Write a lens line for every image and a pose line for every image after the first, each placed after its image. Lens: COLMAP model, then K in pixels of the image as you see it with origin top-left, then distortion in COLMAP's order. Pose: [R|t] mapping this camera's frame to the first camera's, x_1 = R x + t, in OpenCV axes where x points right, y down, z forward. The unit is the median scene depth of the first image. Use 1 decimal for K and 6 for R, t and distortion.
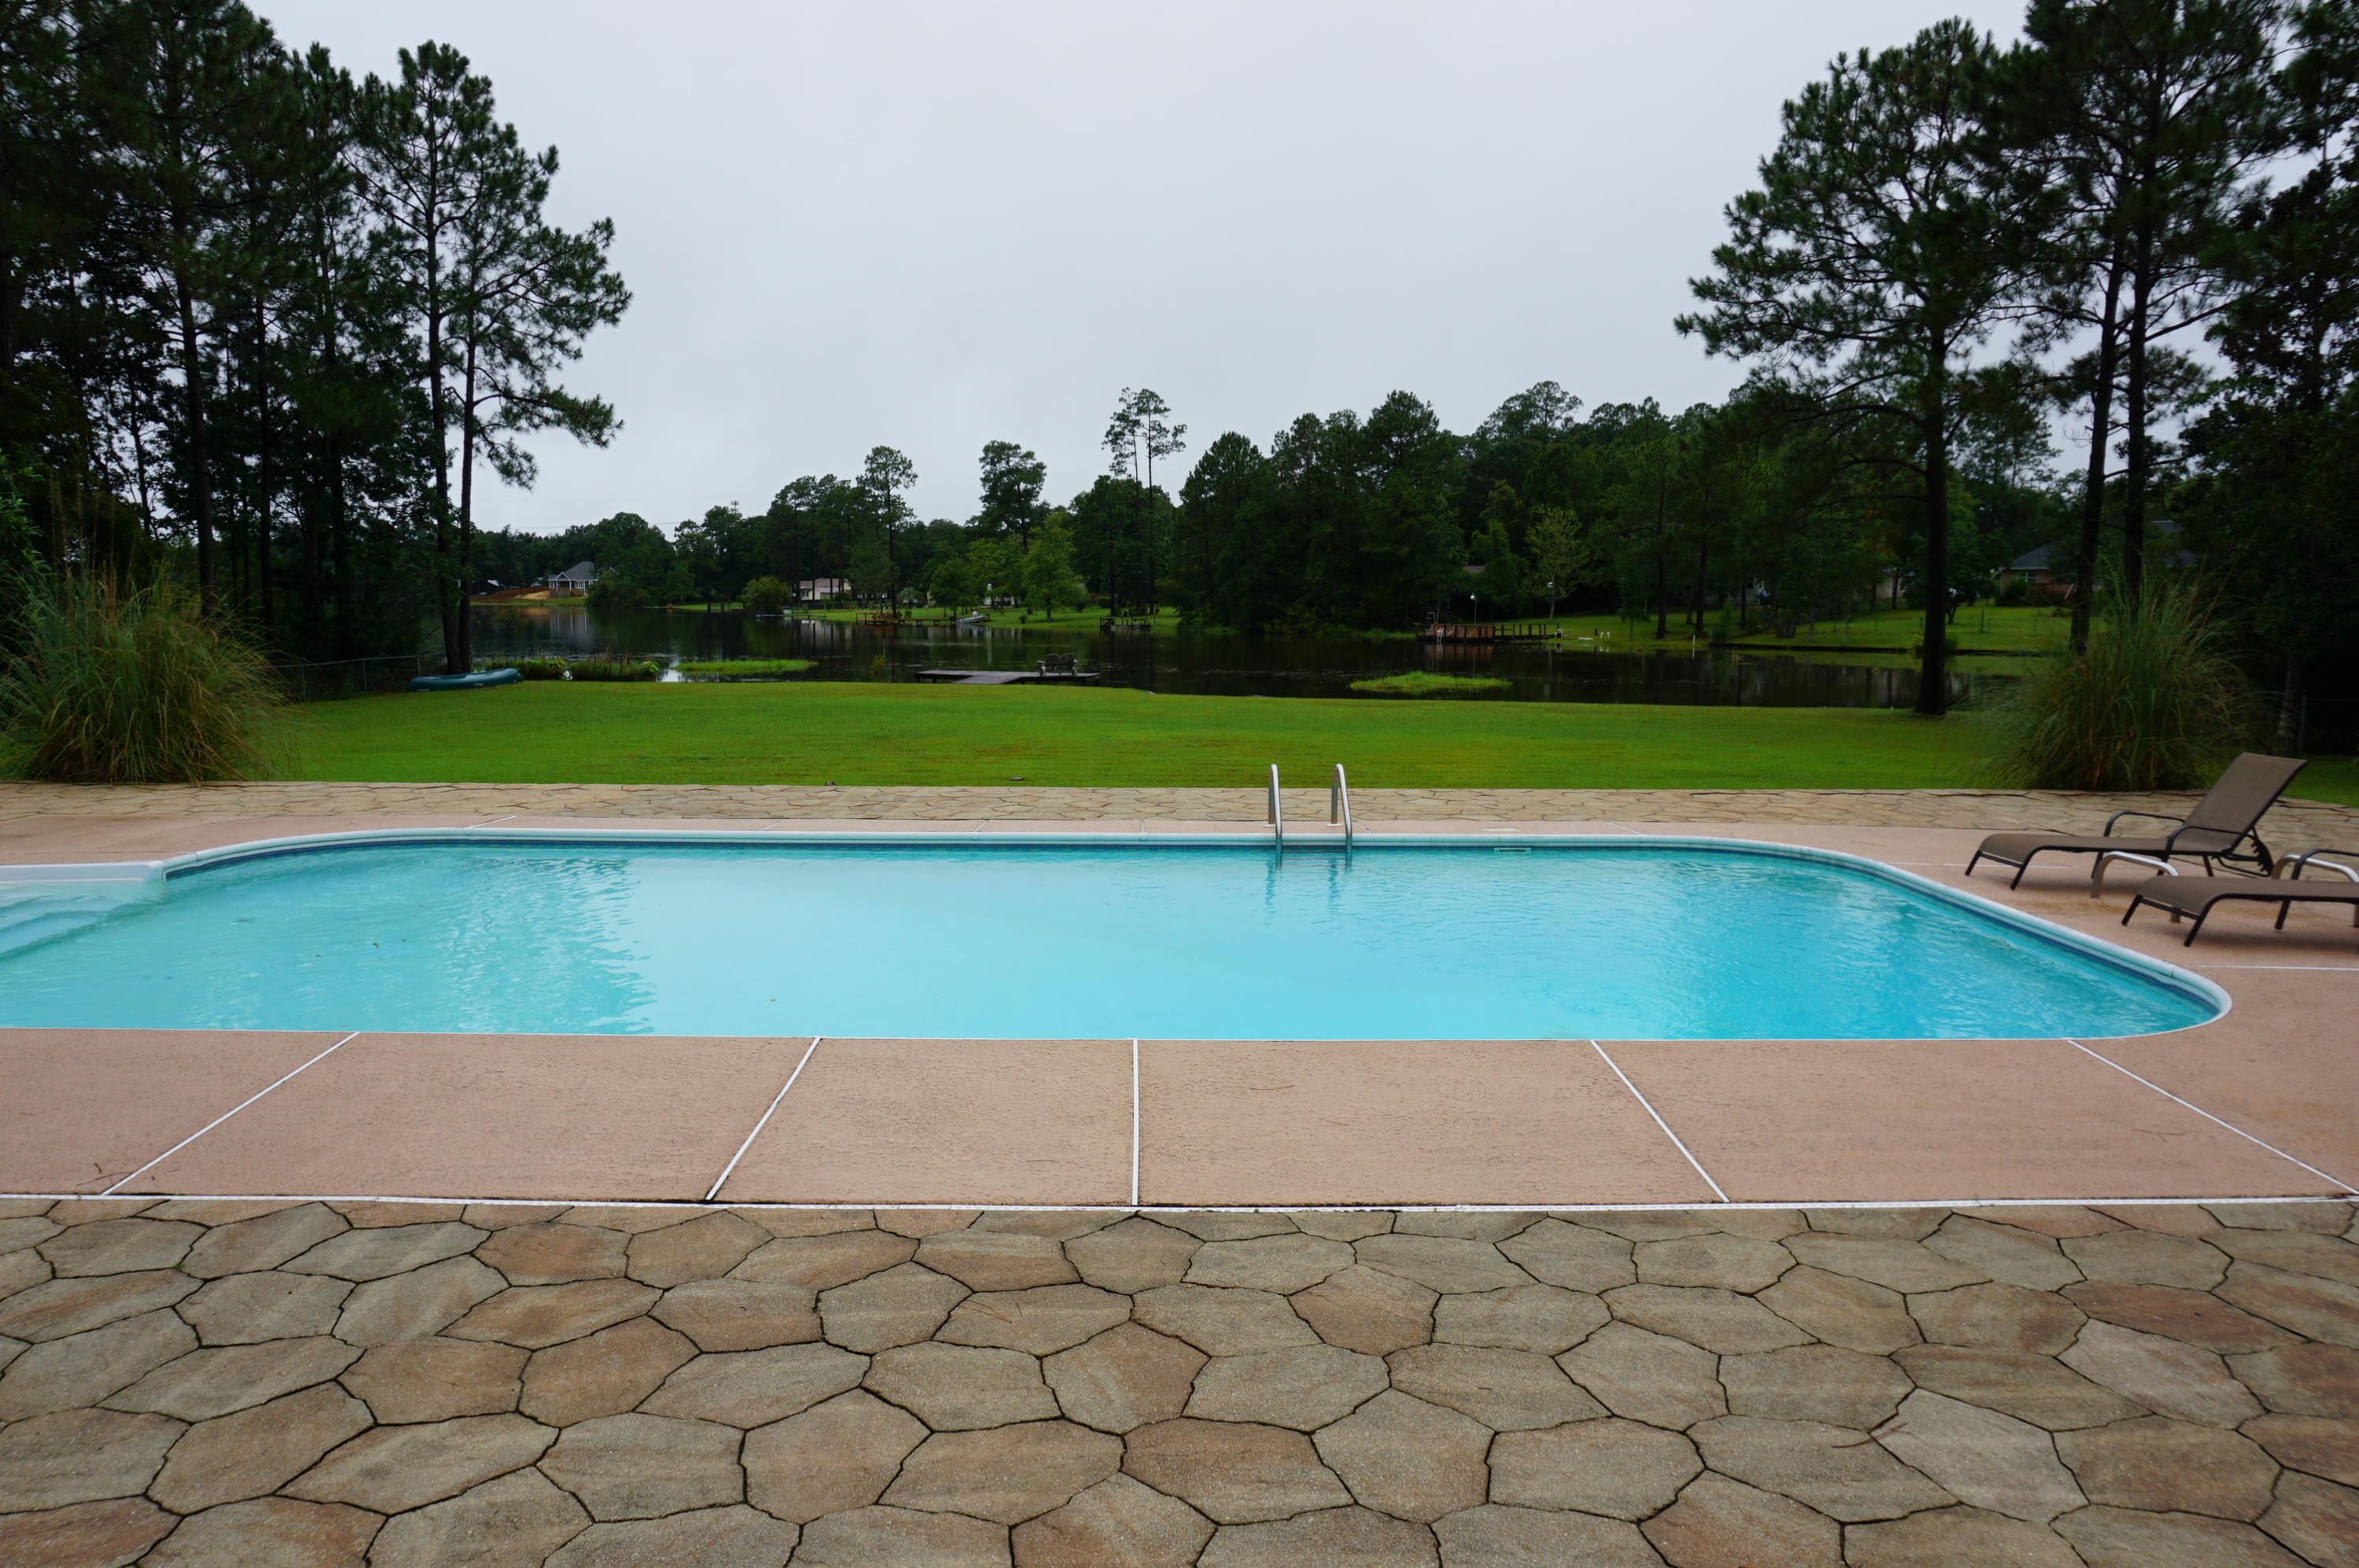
lens RADIAL K [[1588.3, 0, 1173.4], [0, 1588.3, 792.0], [0, 0, 1]] dist [-0.048910, 0.036889]
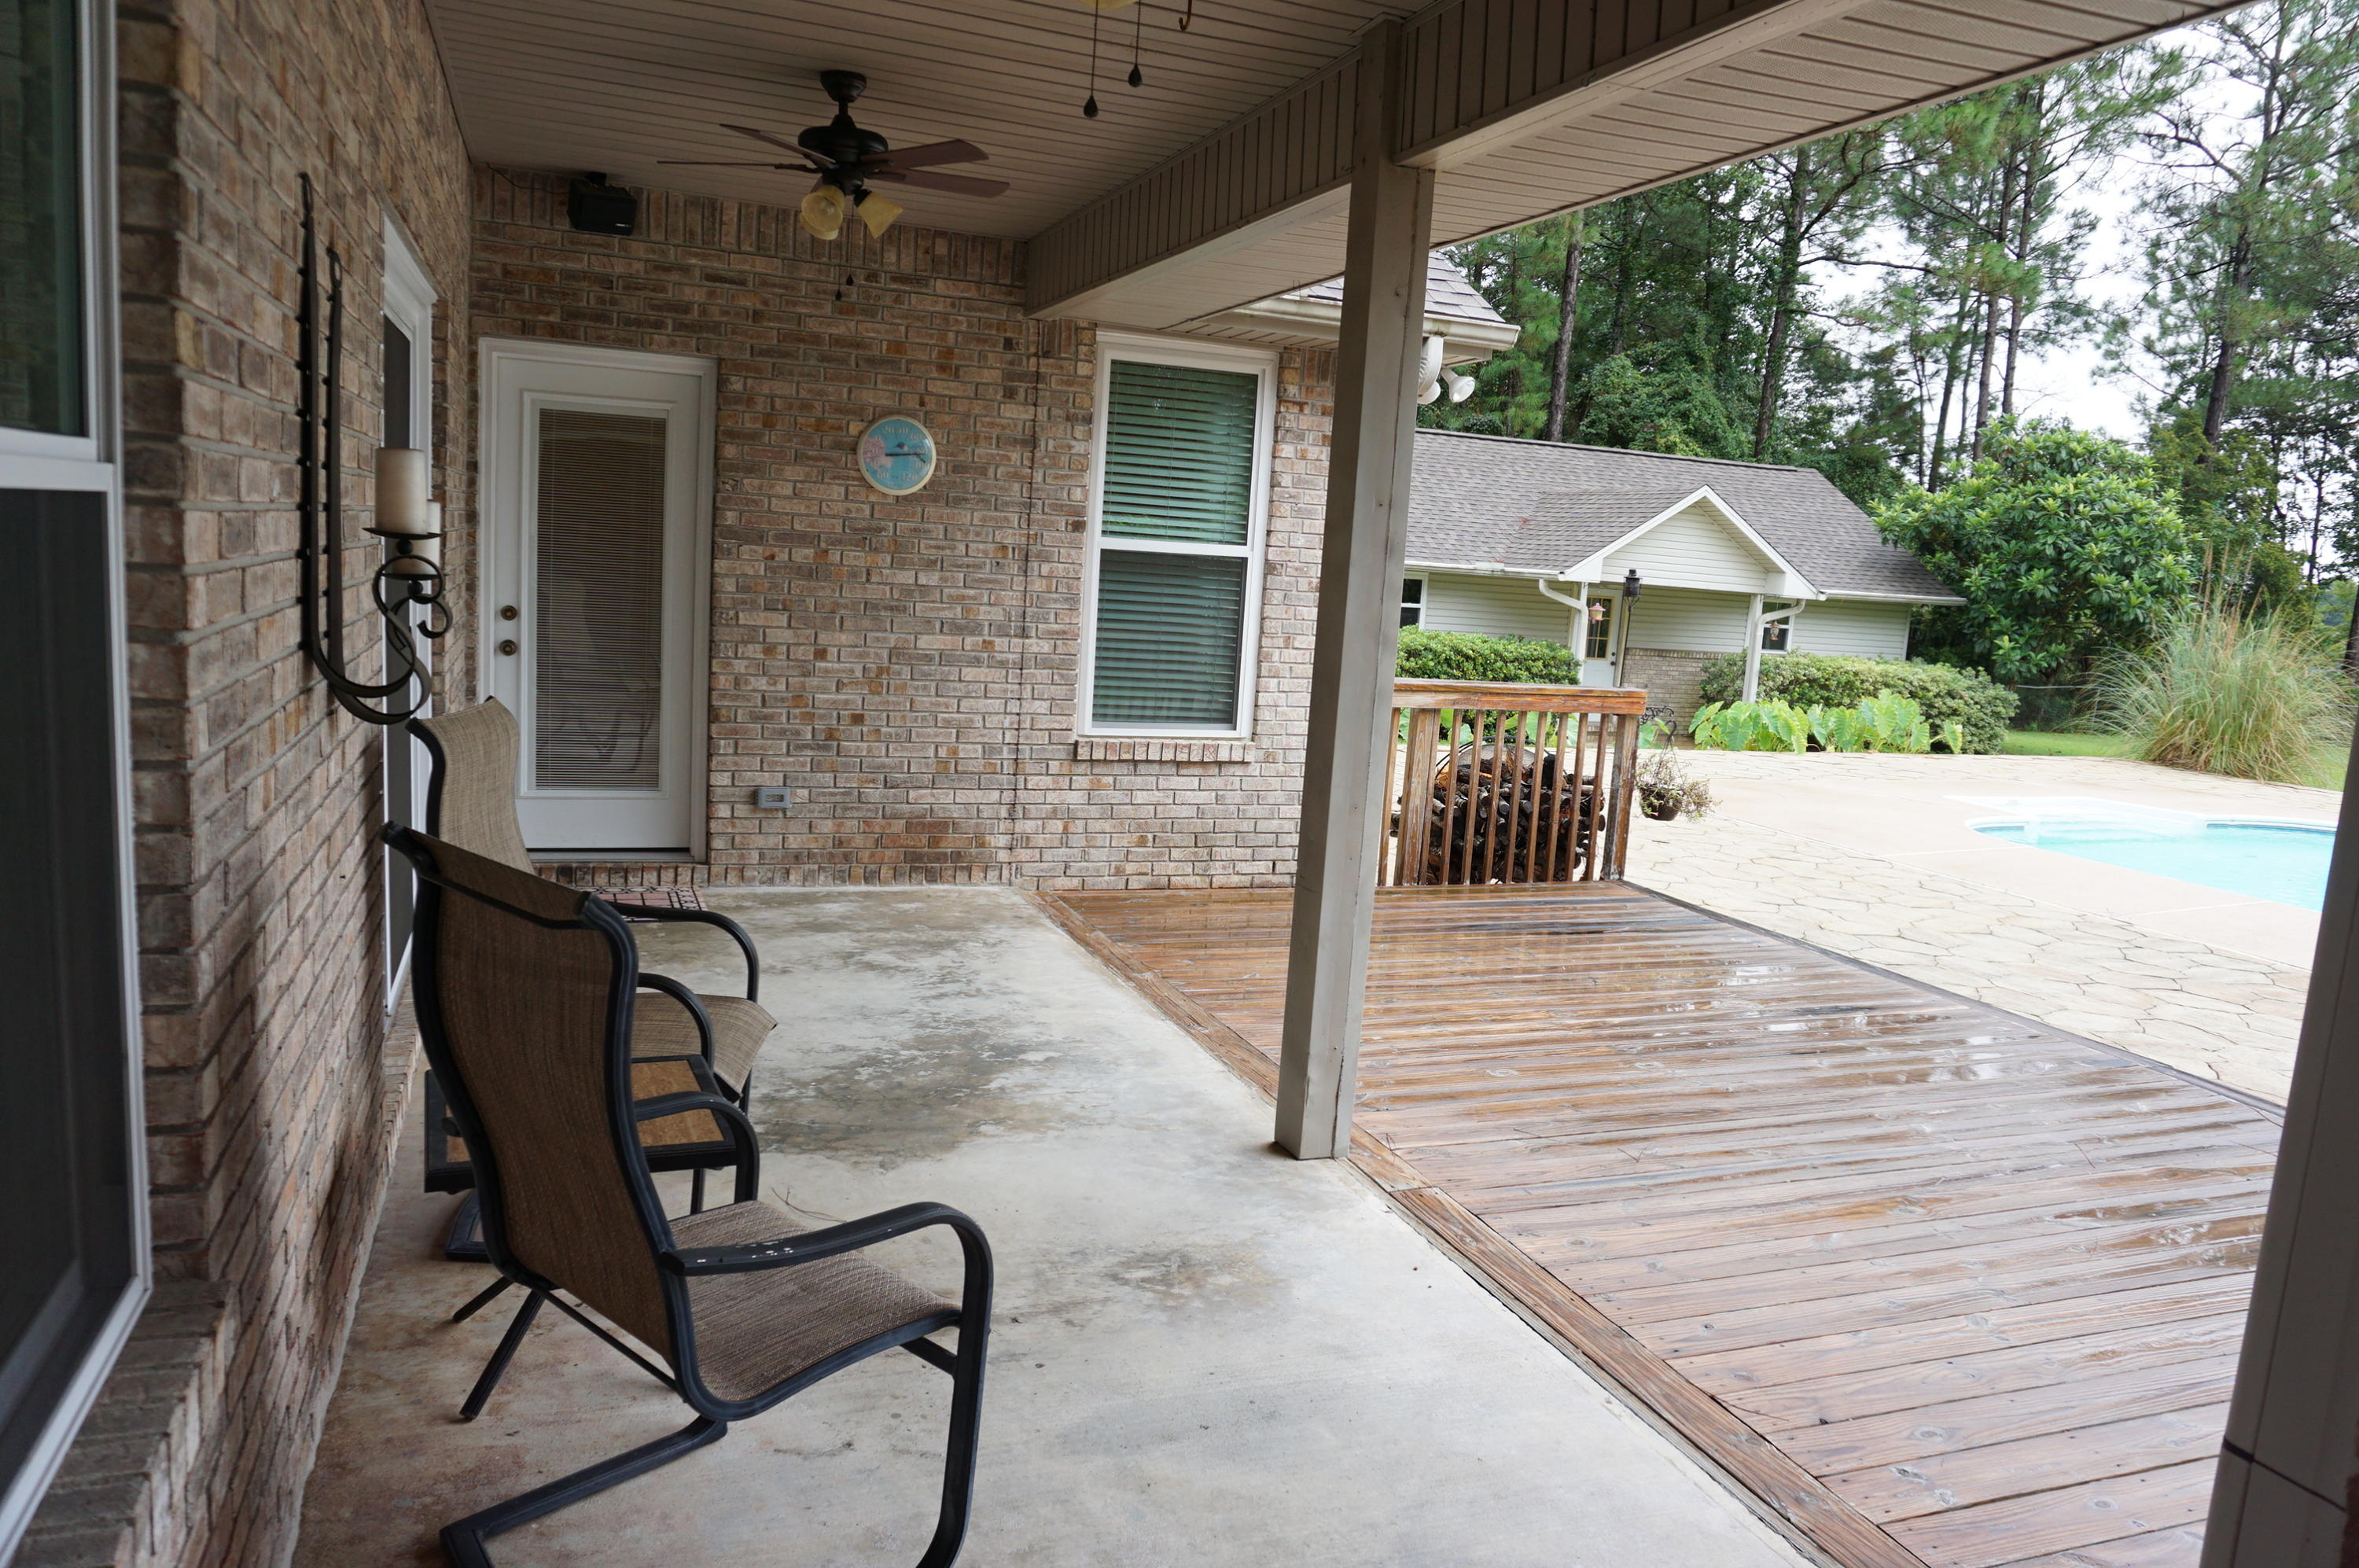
lens RADIAL K [[1588.3, 0, 1173.7], [0, 1588.3, 785.6], [0, 0, 1]] dist [-0.048910, 0.036889]
pose [[0.352506, 0.146898, -0.924208, 0.138213], [-0.170537, 0.981149, 0.090904, 0.018235], [0.920140, 0.125567, 0.370912, -0.166308]]
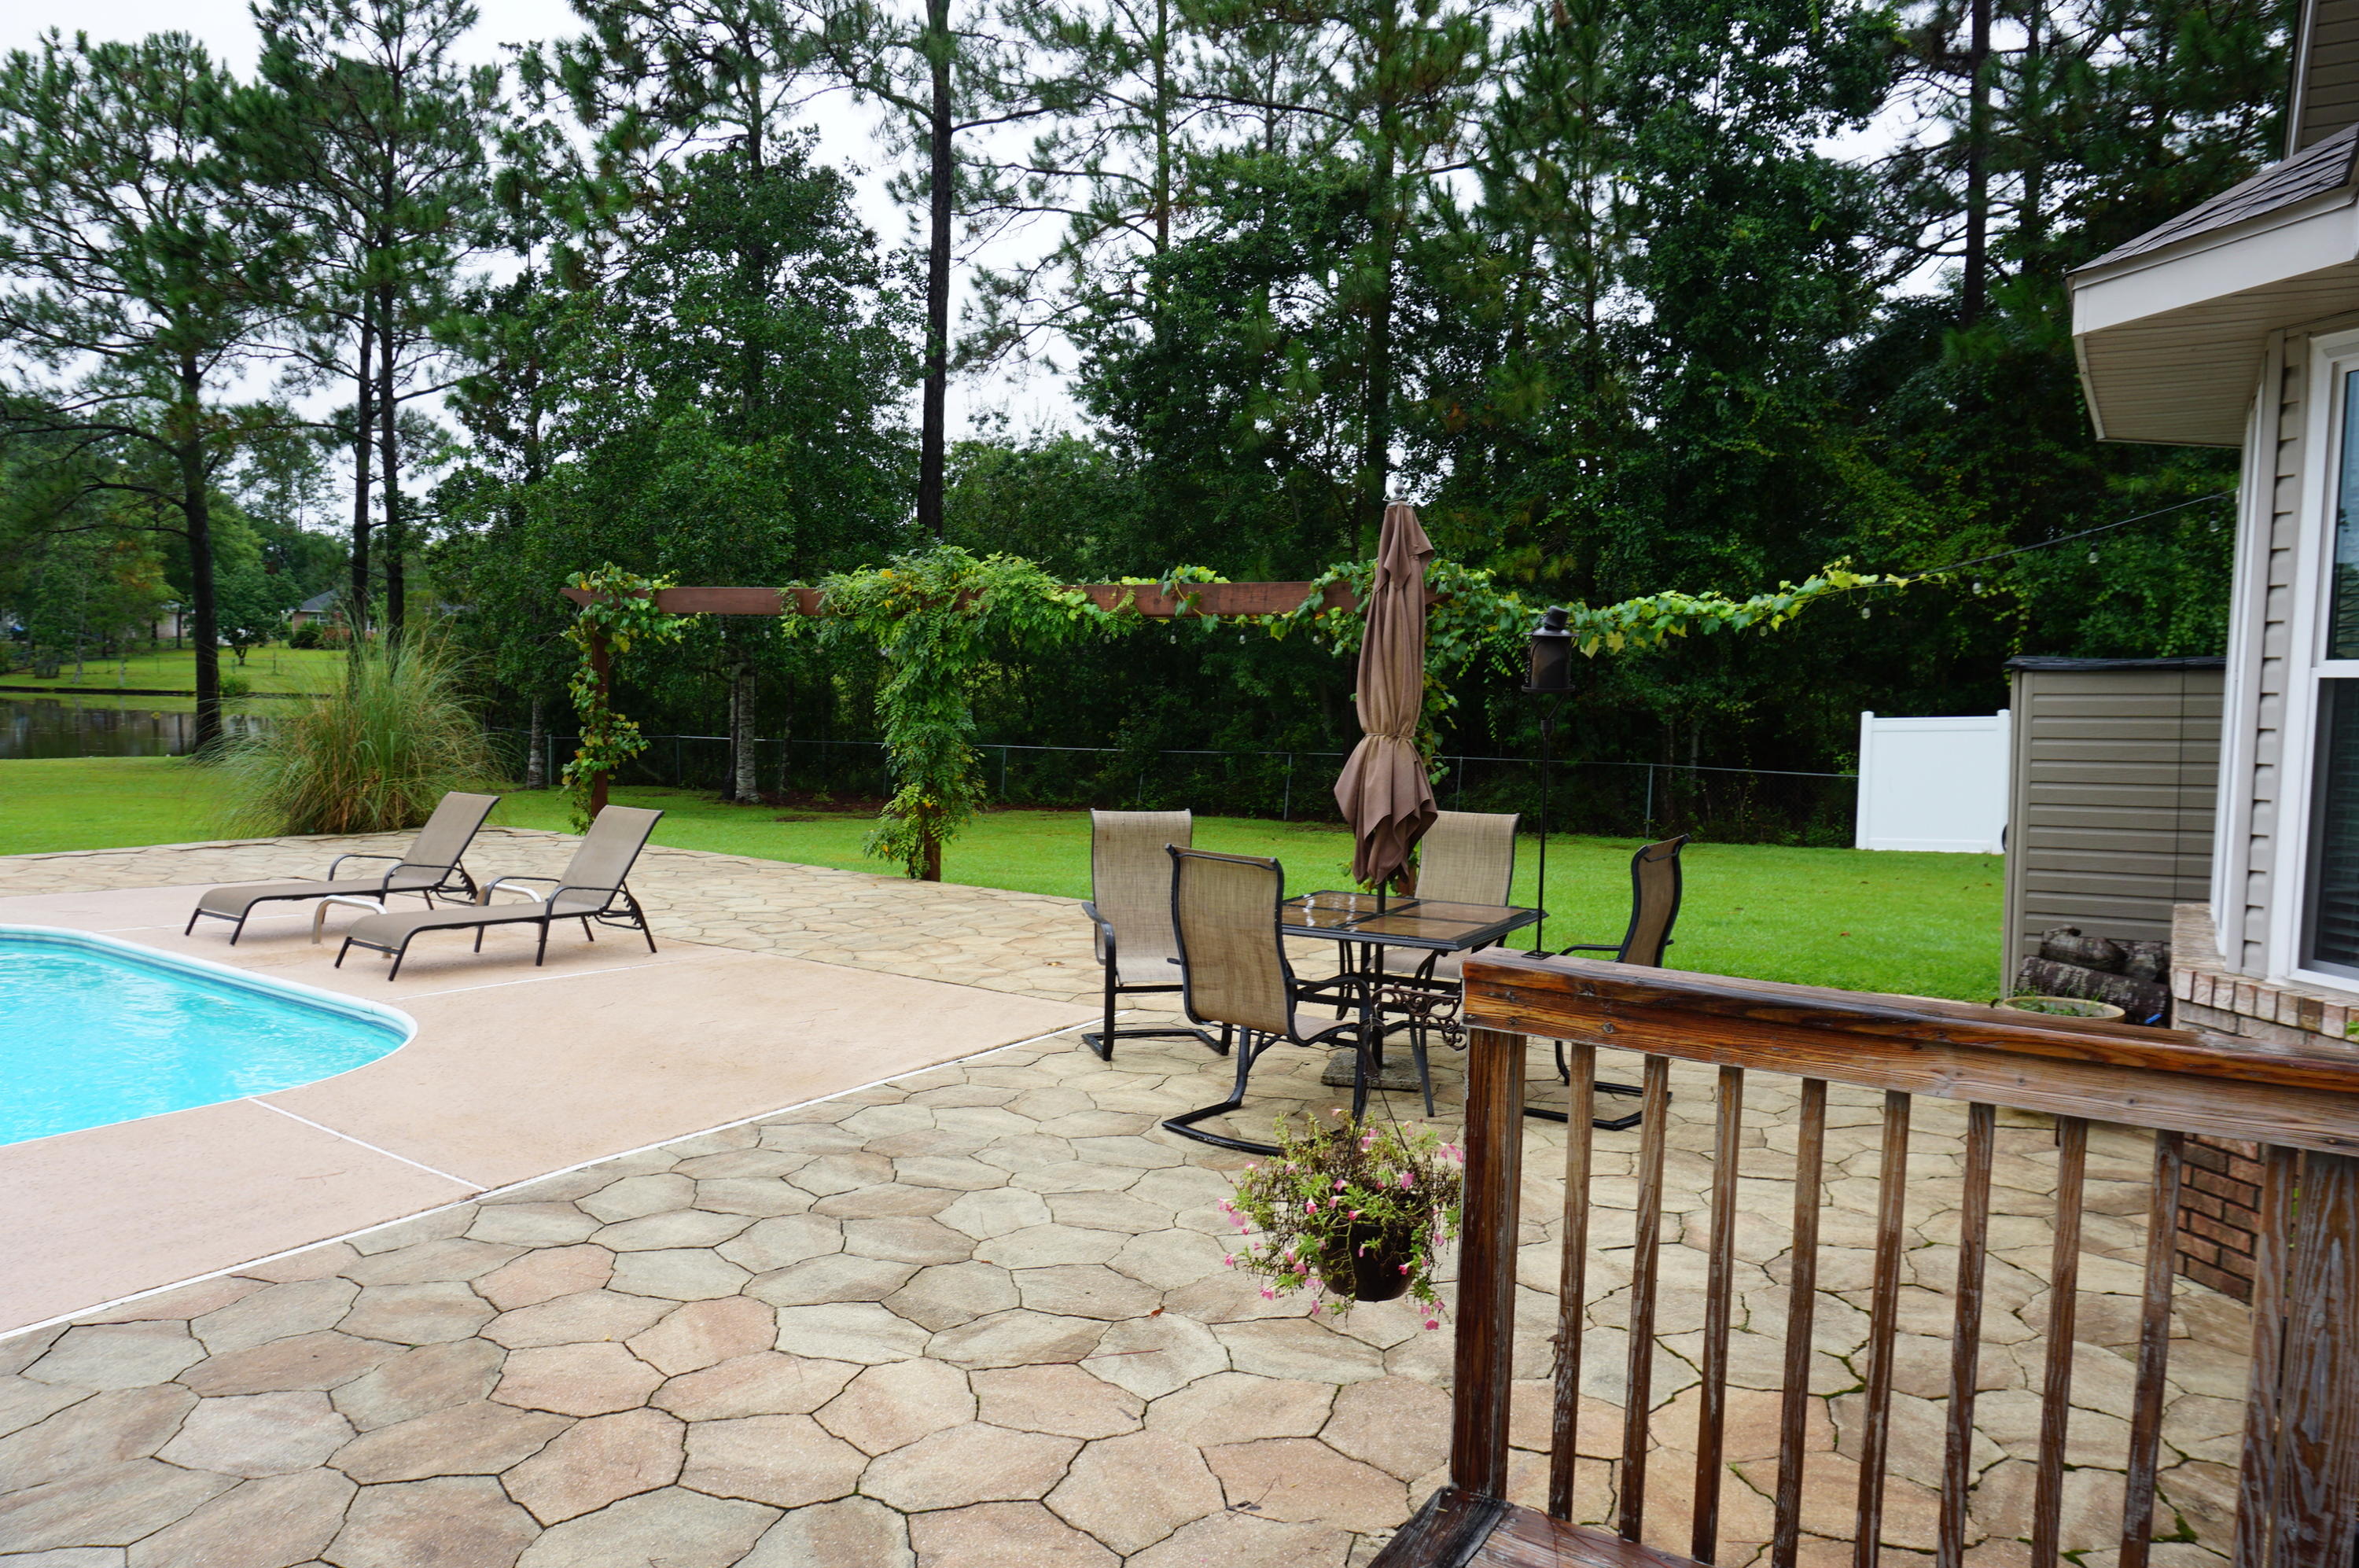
lens RADIAL K [[1588.3, 0, 1188.4], [0, 1588.3, 781.7], [0, 0, 1]] dist [-0.048910, 0.036889]
pose [[0.547235, -0.042232, 0.835913, 0.018246], [0.069988, 0.997537, 0.004579, -0.000457], [-0.834048, 0.055998, 0.548843, -0.007288]]
